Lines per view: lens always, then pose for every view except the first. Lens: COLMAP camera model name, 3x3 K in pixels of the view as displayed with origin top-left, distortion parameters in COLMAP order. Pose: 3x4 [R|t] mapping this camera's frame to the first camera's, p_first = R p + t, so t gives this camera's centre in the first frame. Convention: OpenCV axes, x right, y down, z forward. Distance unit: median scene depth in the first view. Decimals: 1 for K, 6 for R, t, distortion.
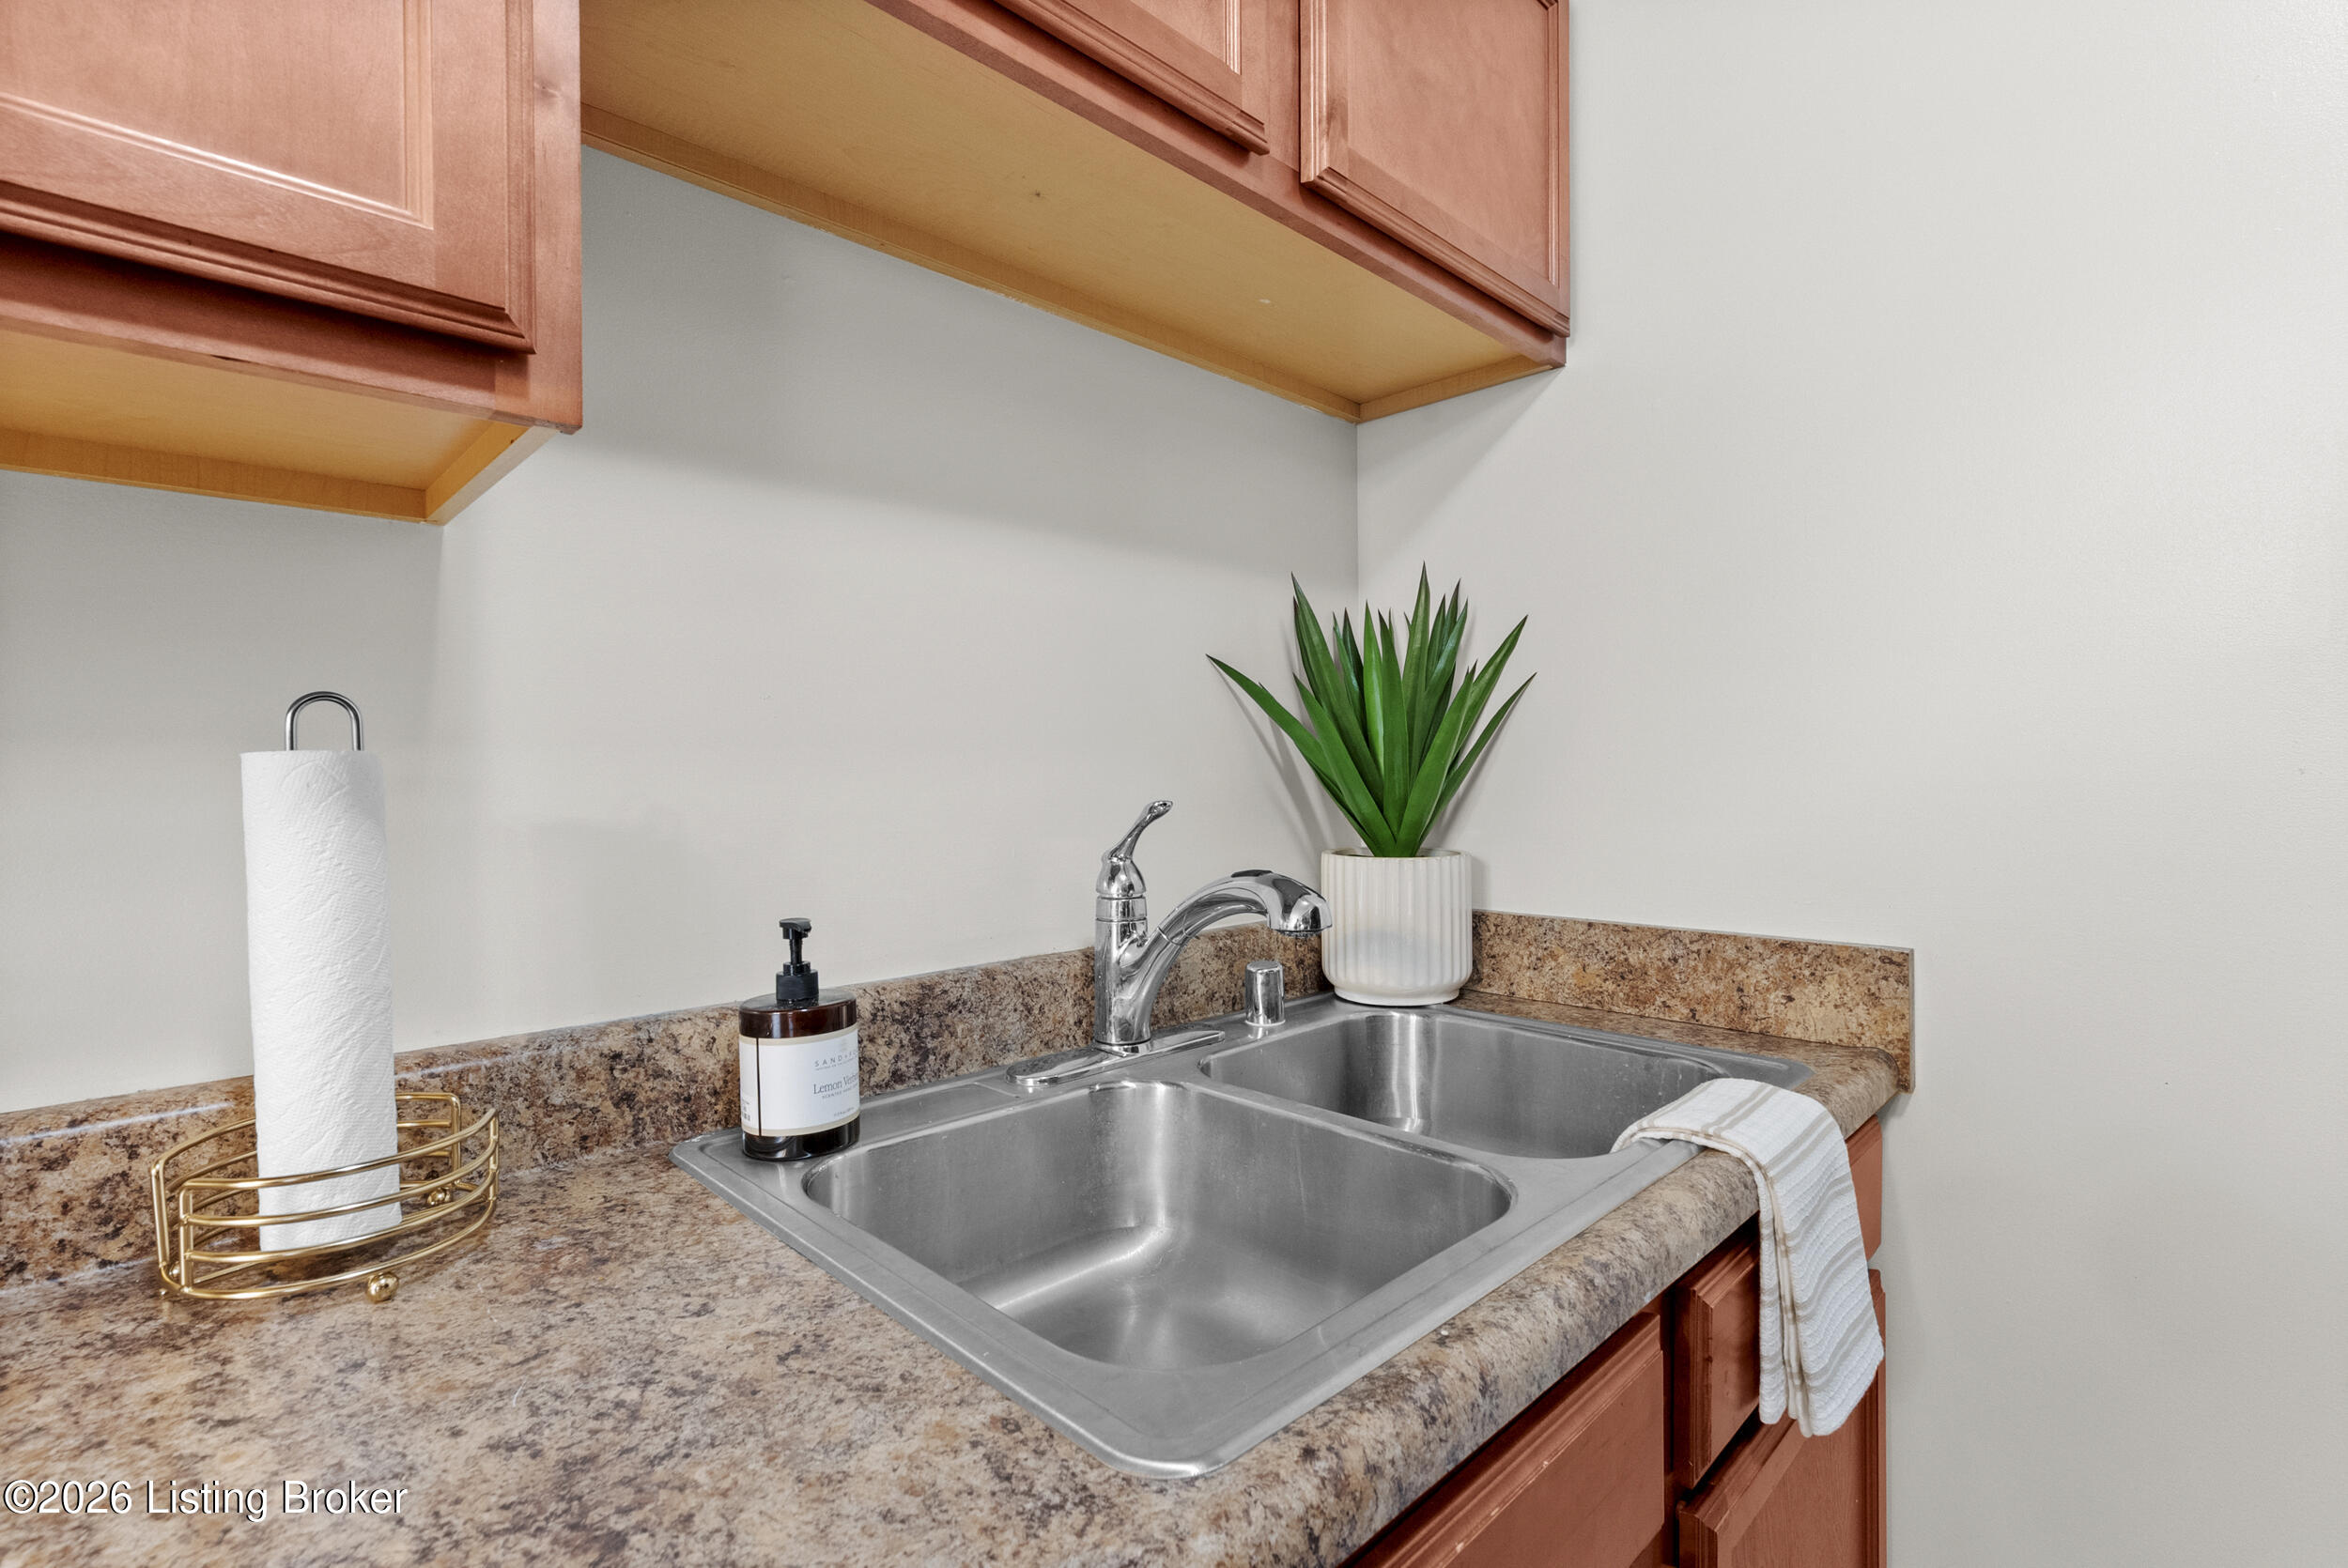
lens RADIAL K [[1088.1, 0, 1172.7], [0, 1088.1, 791.7], [0, 0, 1]] dist [-0.002385, -0.000294]
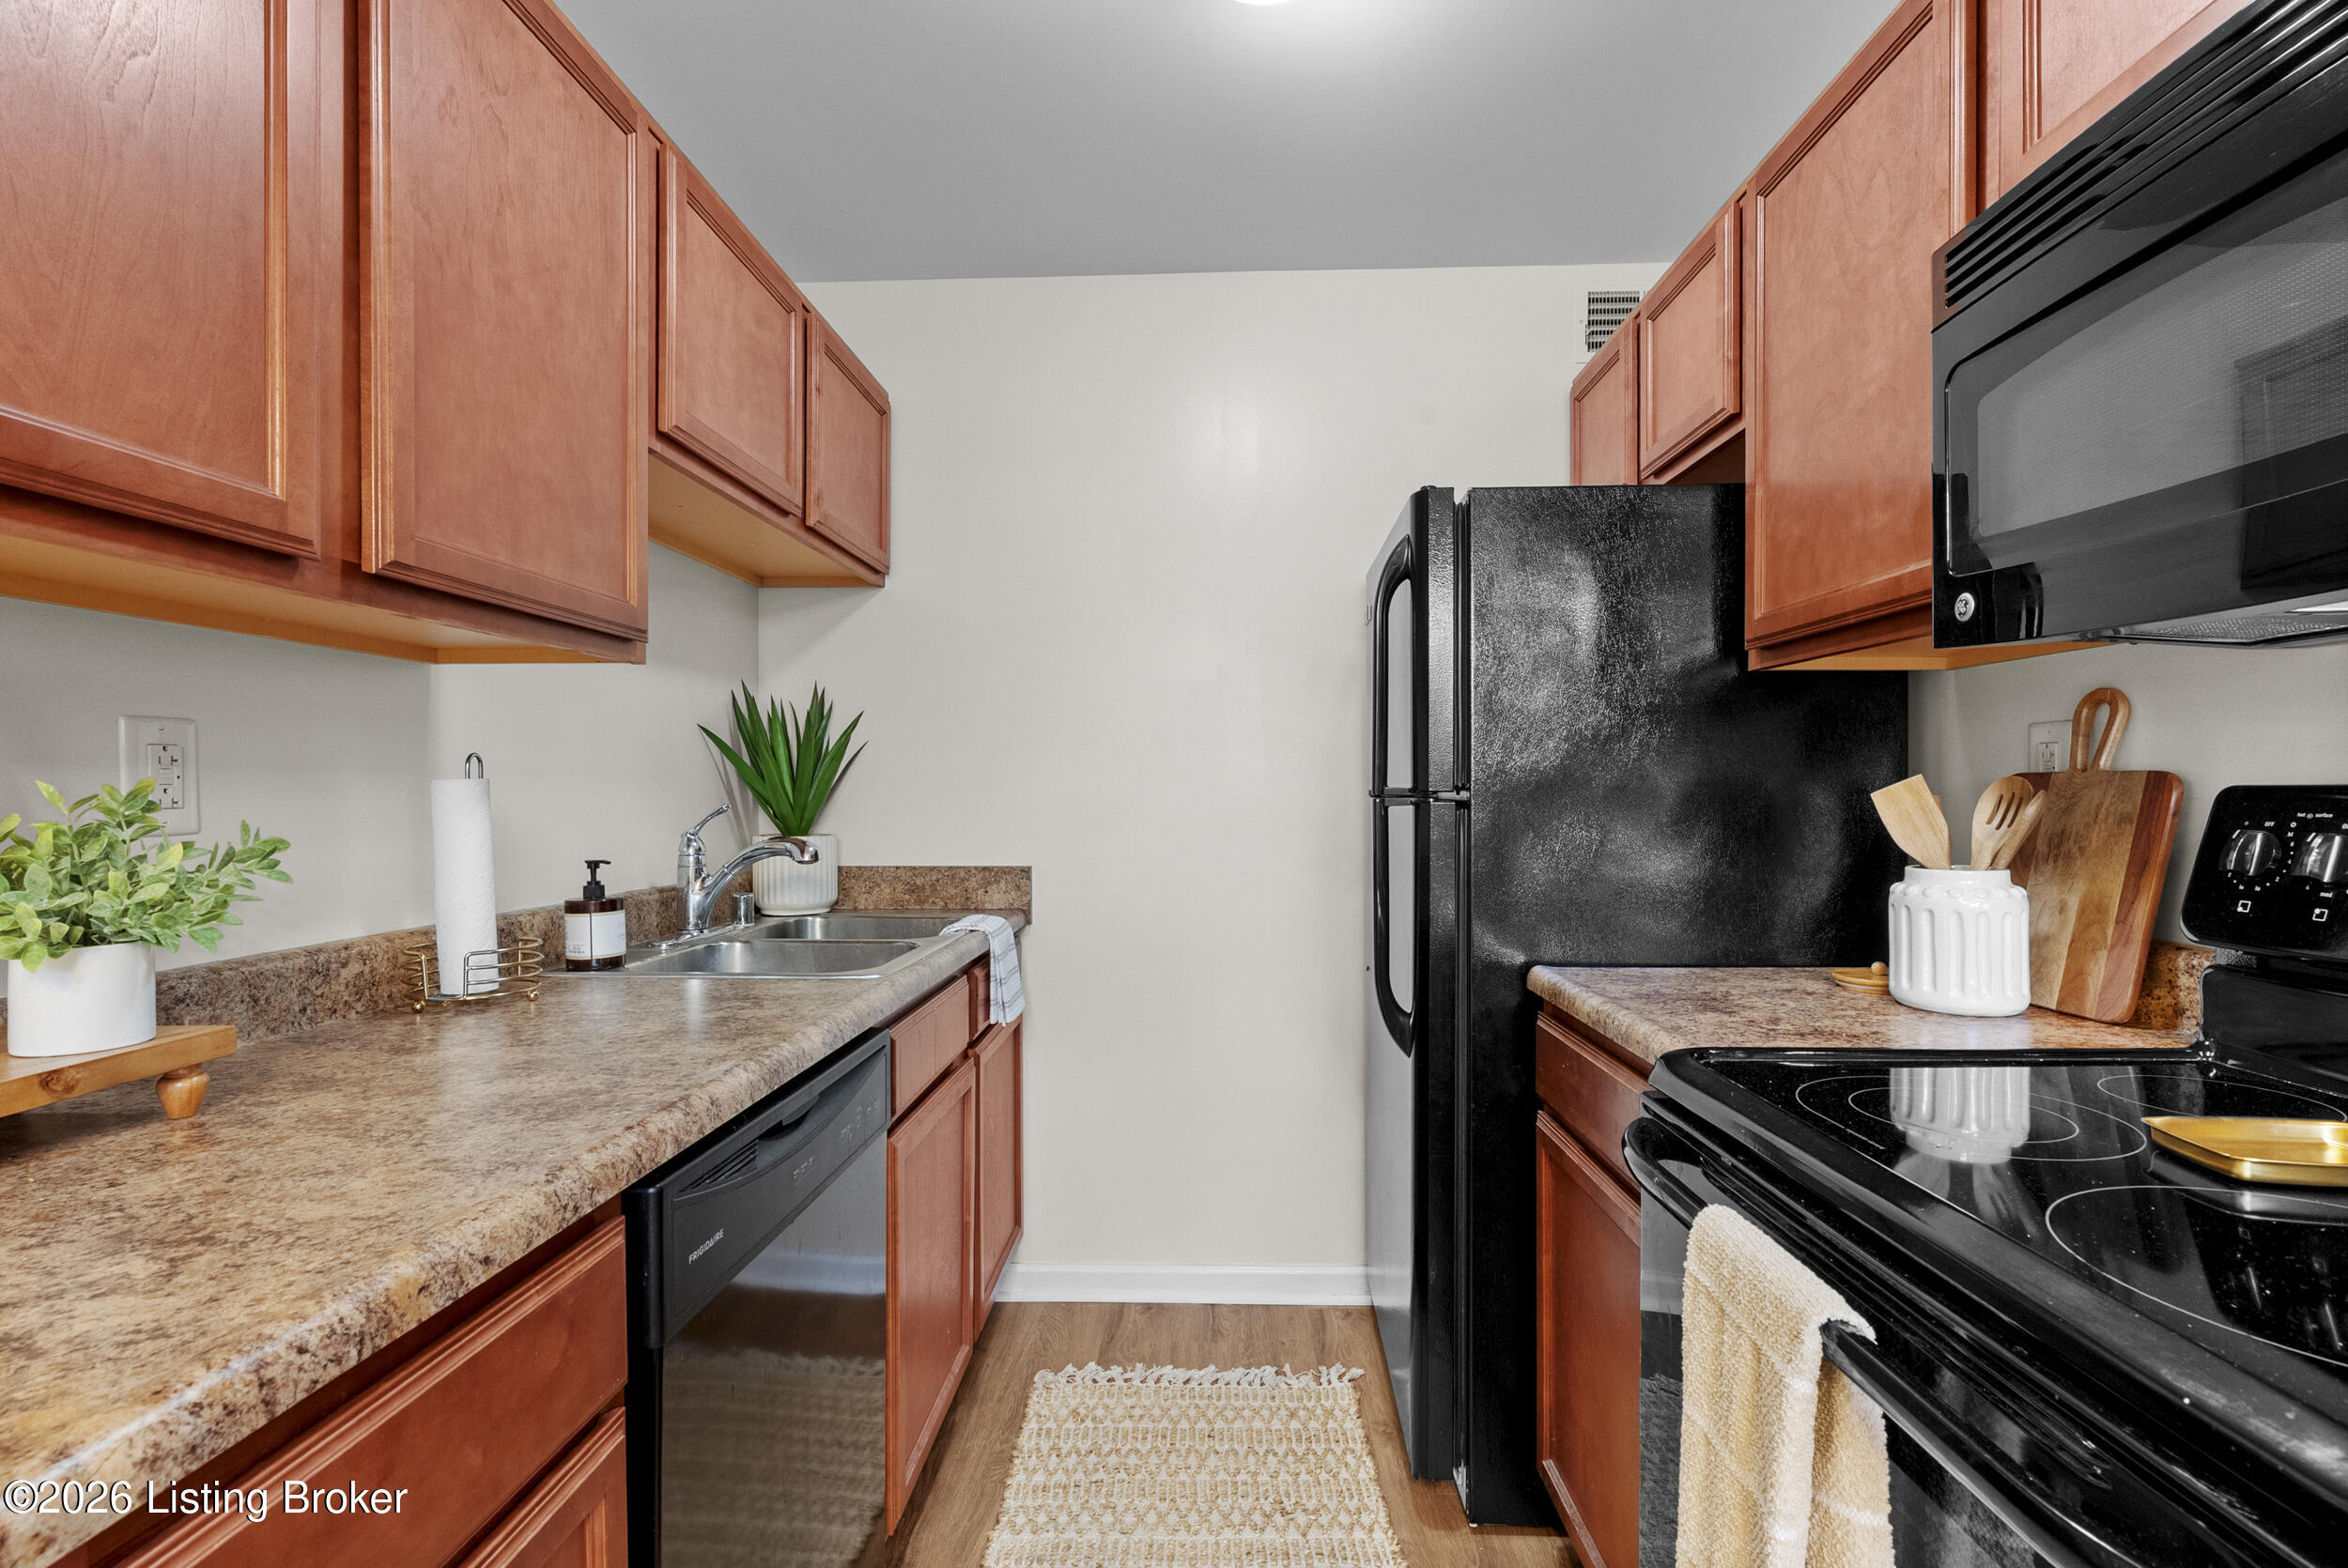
lens RADIAL K [[1088.1, 0, 1172.7], [0, 1088.1, 791.7], [0, 0, 1]] dist [-0.002385, -0.000294]
pose [[0.734509, 0.008471, 0.678546, -0.746876], [0.002237, 0.999886, -0.014904, 0.016472], [-0.678595, 0.012464, 0.734407, -1.013463]]
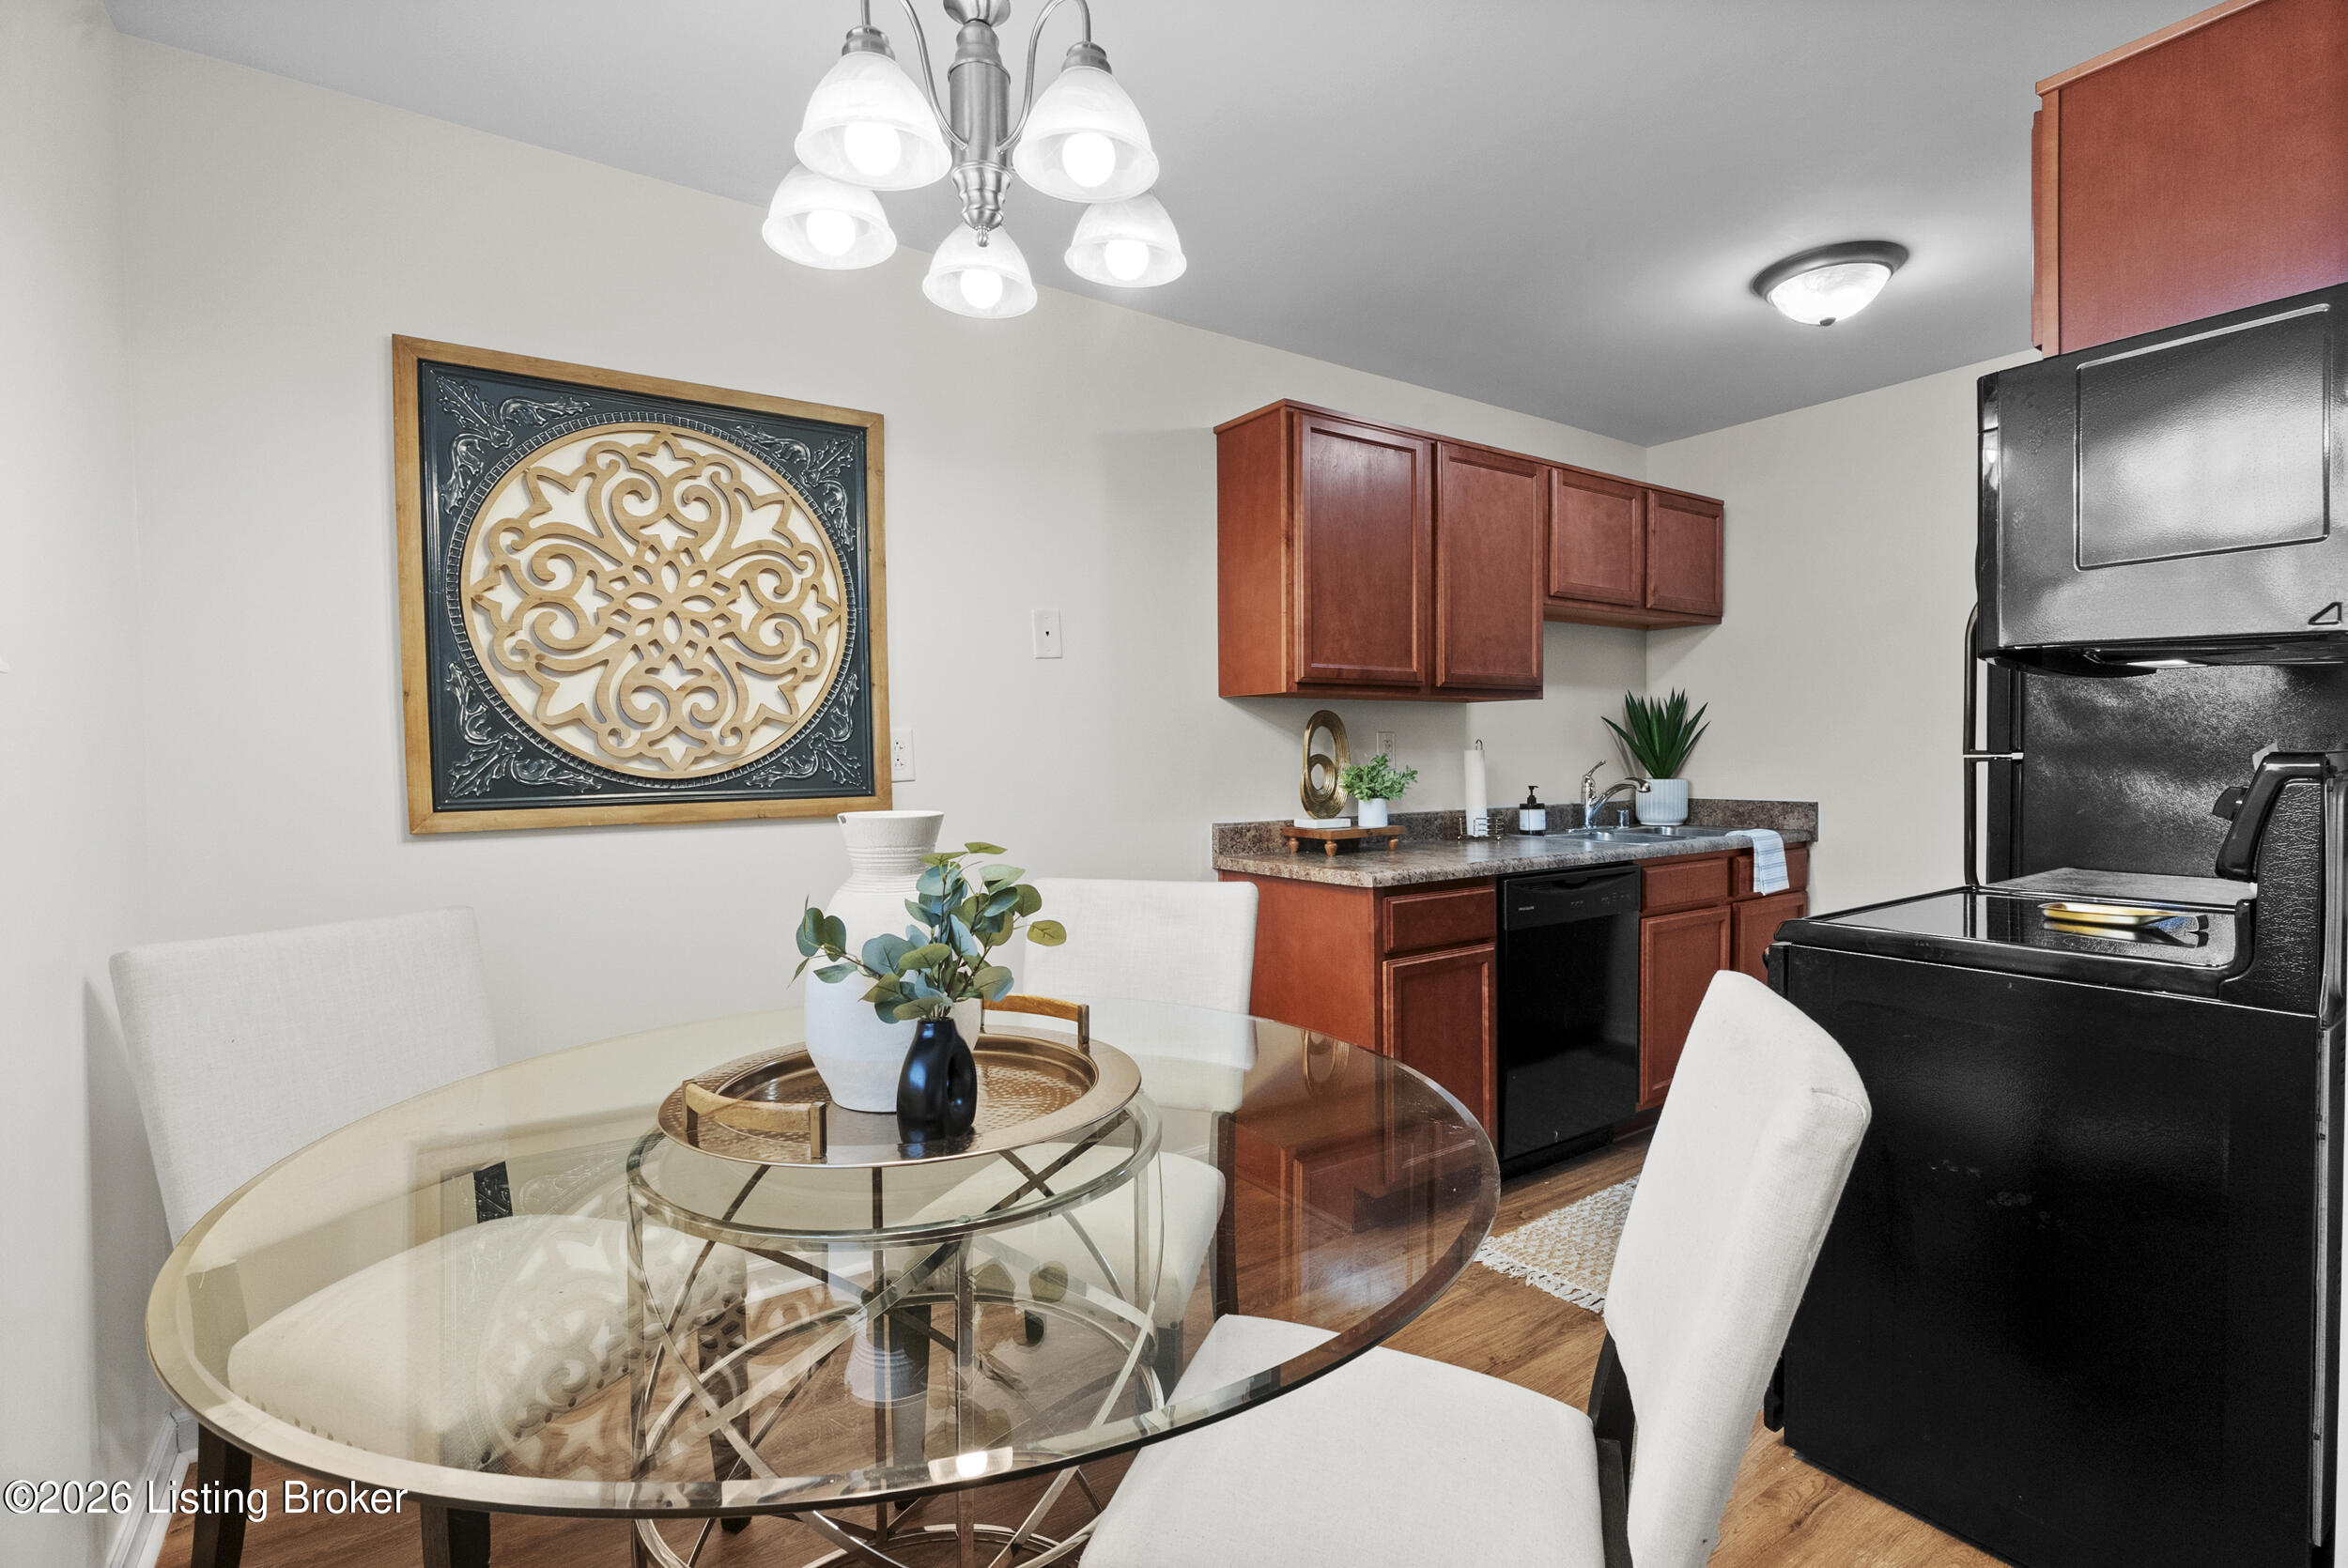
lens RADIAL K [[1078.0, 0, 1189.1], [0, 1078.0, 780.2], [0, 0, 1]] dist [-0.000739, 0.000537]
pose [[0.987134, 0.005938, -0.159787, -0.821676], [-0.003365, 0.999860, 0.016370, 0.020631], [0.159862, -0.015622, 0.987016, -2.909592]]
